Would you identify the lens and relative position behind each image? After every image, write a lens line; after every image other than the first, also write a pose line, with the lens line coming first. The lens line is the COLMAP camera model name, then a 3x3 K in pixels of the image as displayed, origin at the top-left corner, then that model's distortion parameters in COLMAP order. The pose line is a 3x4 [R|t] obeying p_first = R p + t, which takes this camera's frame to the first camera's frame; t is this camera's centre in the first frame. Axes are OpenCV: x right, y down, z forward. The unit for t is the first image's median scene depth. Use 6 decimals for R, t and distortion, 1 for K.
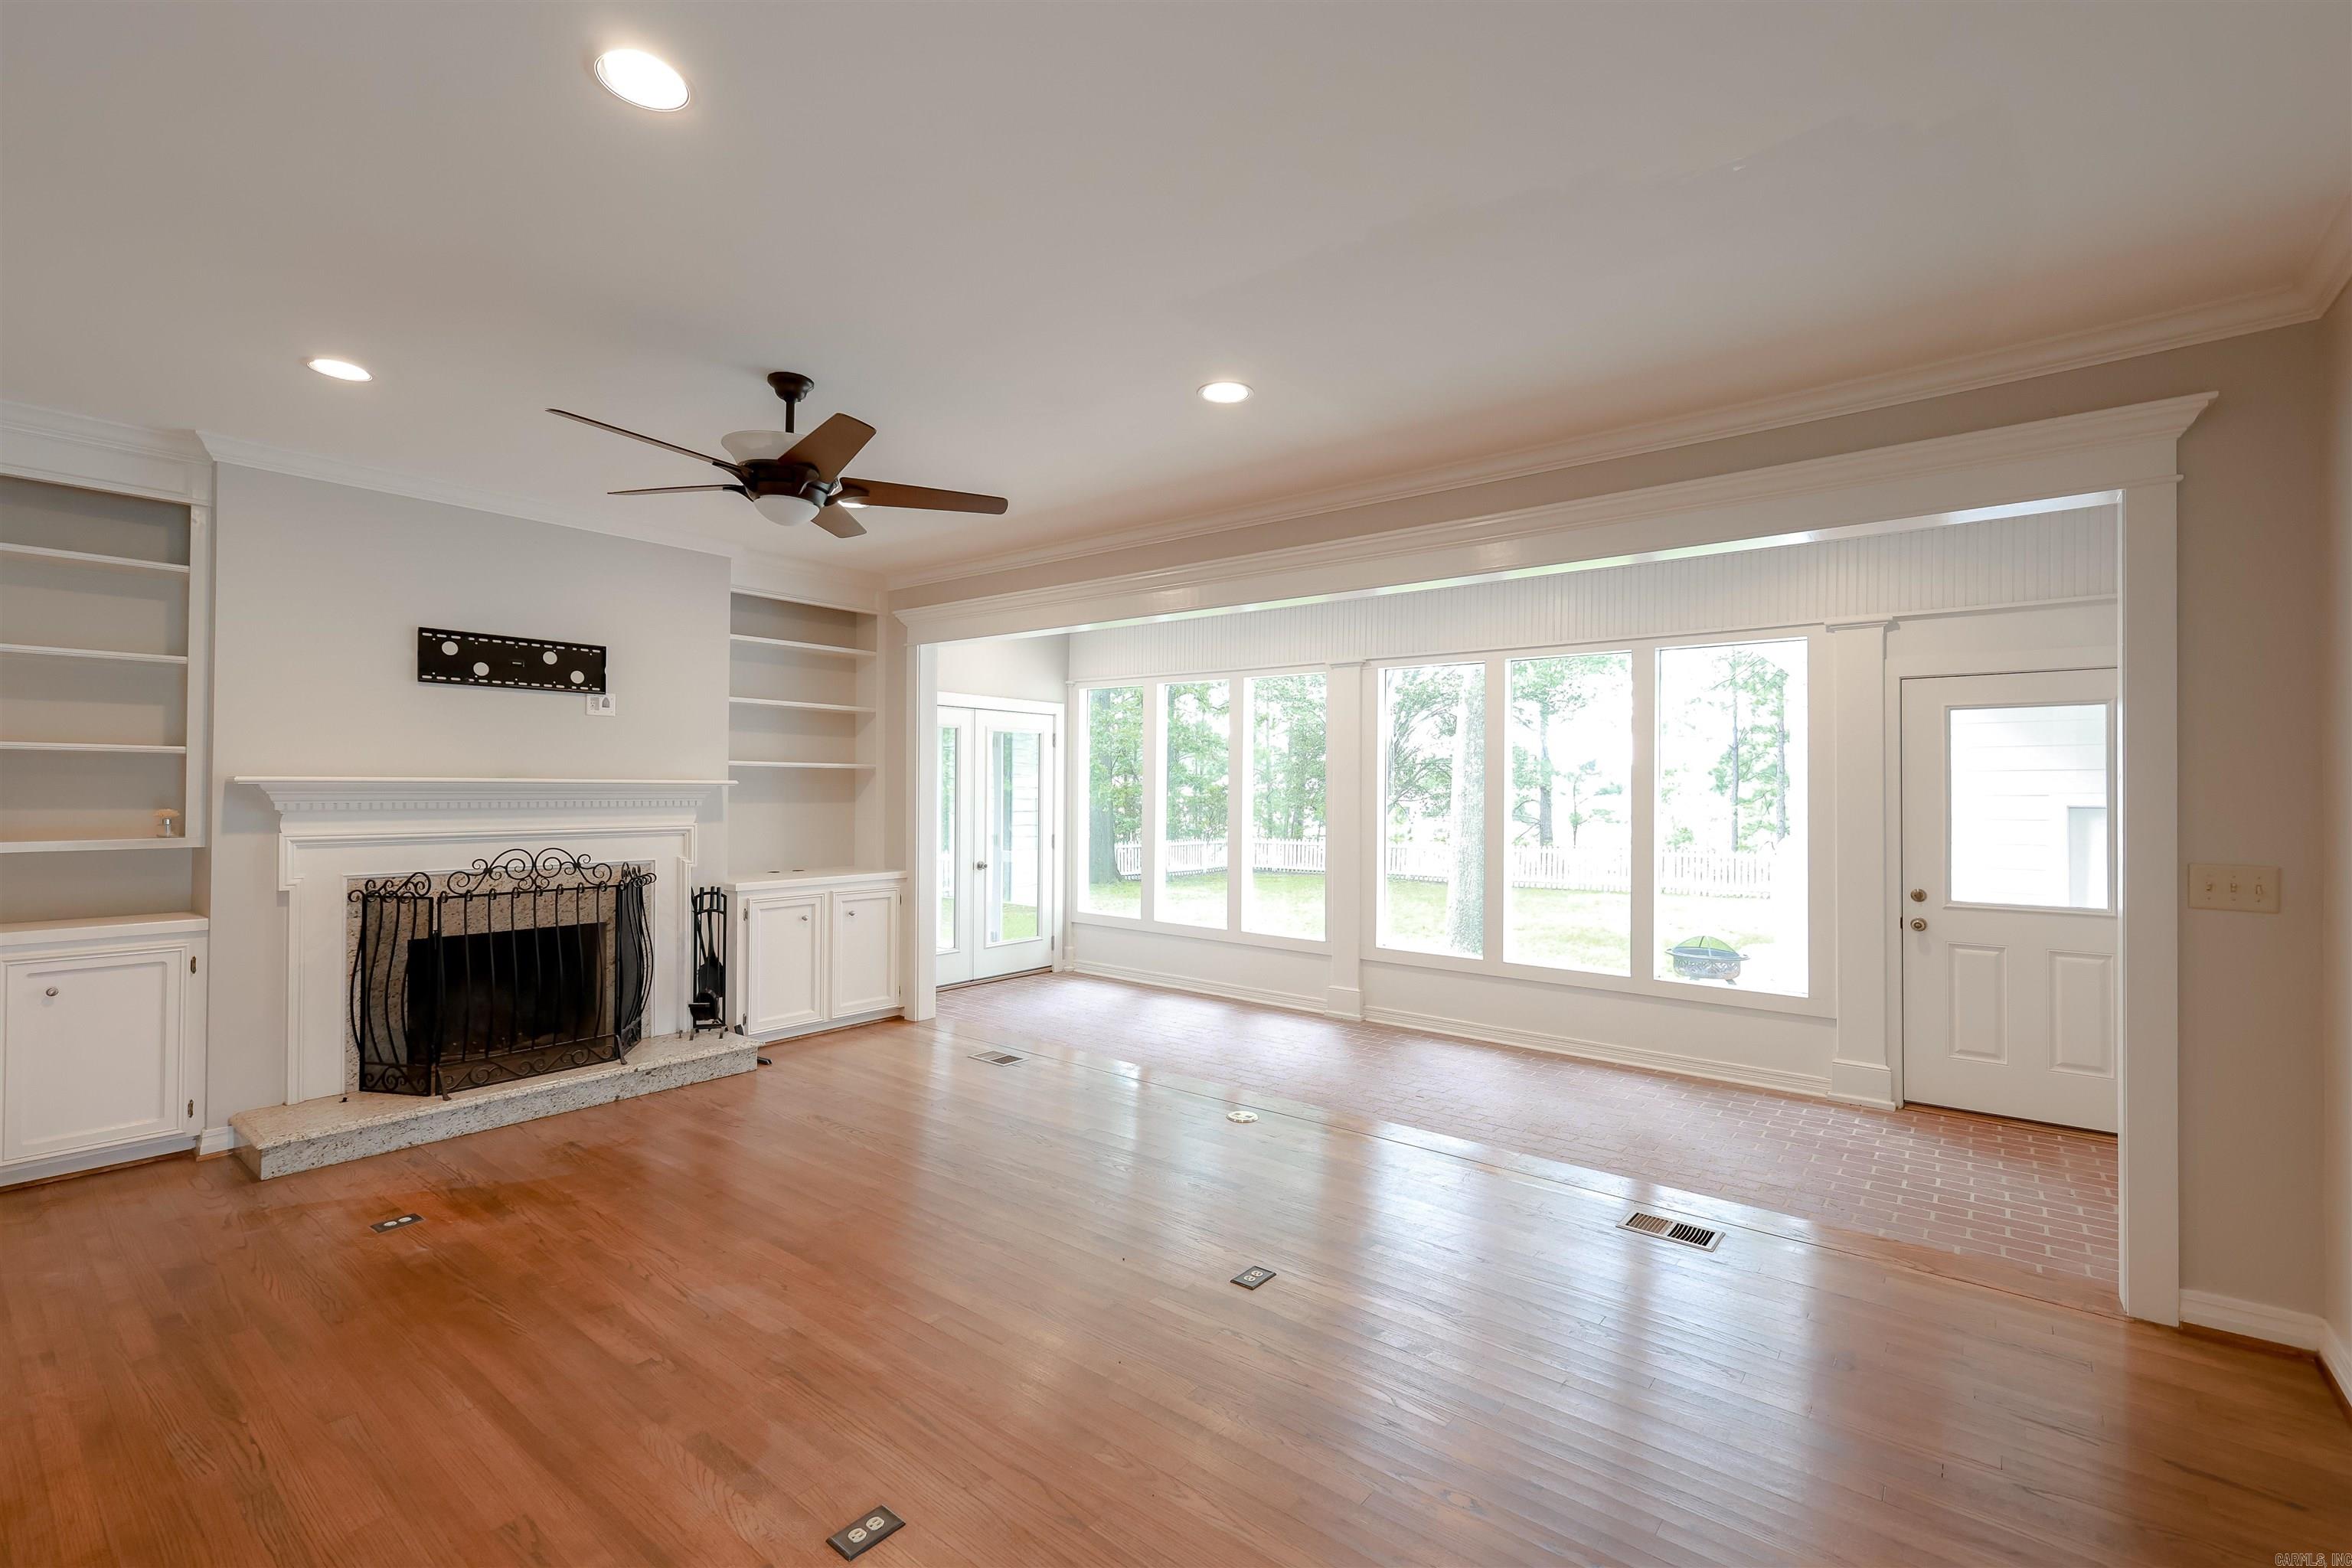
lens RADIAL K [[1010.1, 0, 1176.9], [0, 1010.1, 779.0], [0, 0, 1]] dist [-0.002183, -0.000197]
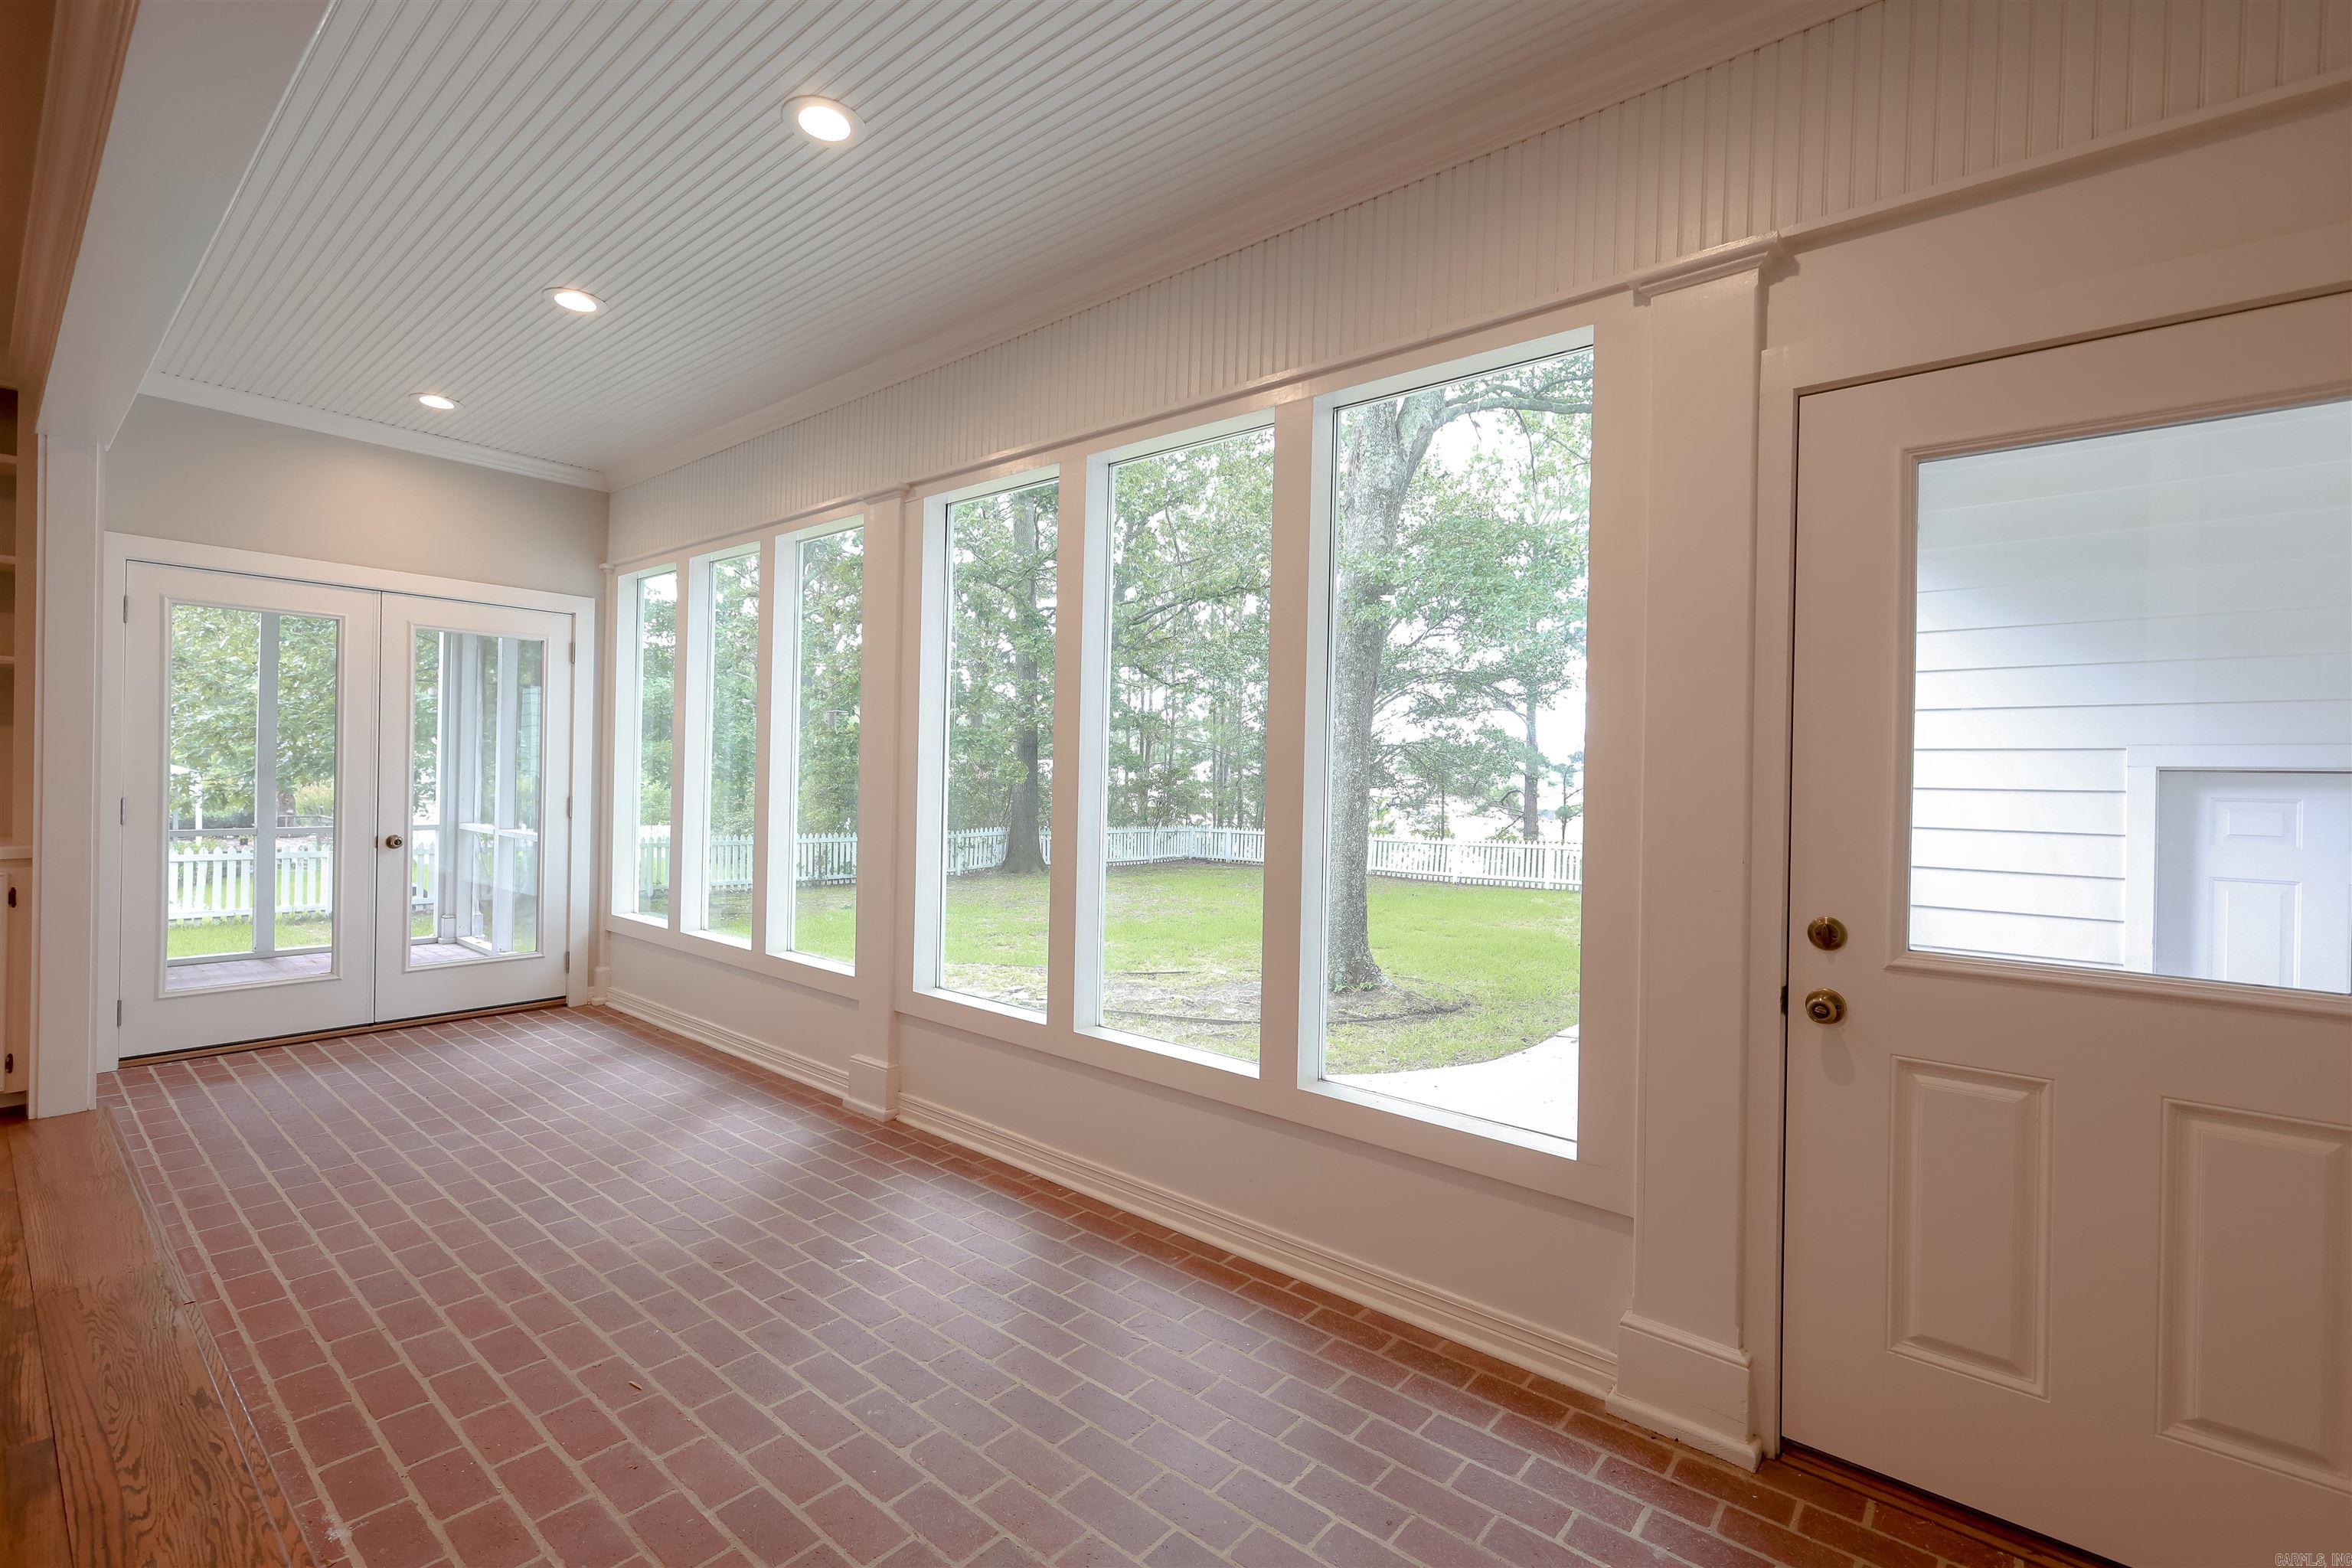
lens RADIAL K [[1016.8, 0, 1180.1], [0, 1016.8, 783.3], [0, 0, 1]] dist [0.000645, -0.000203]
pose [[0.999758, 0.014439, -0.016614, 0.369392], [-0.014221, 0.999812, 0.013156, 0.041449], [0.016801, -0.012917, 0.999775, 0.452647]]
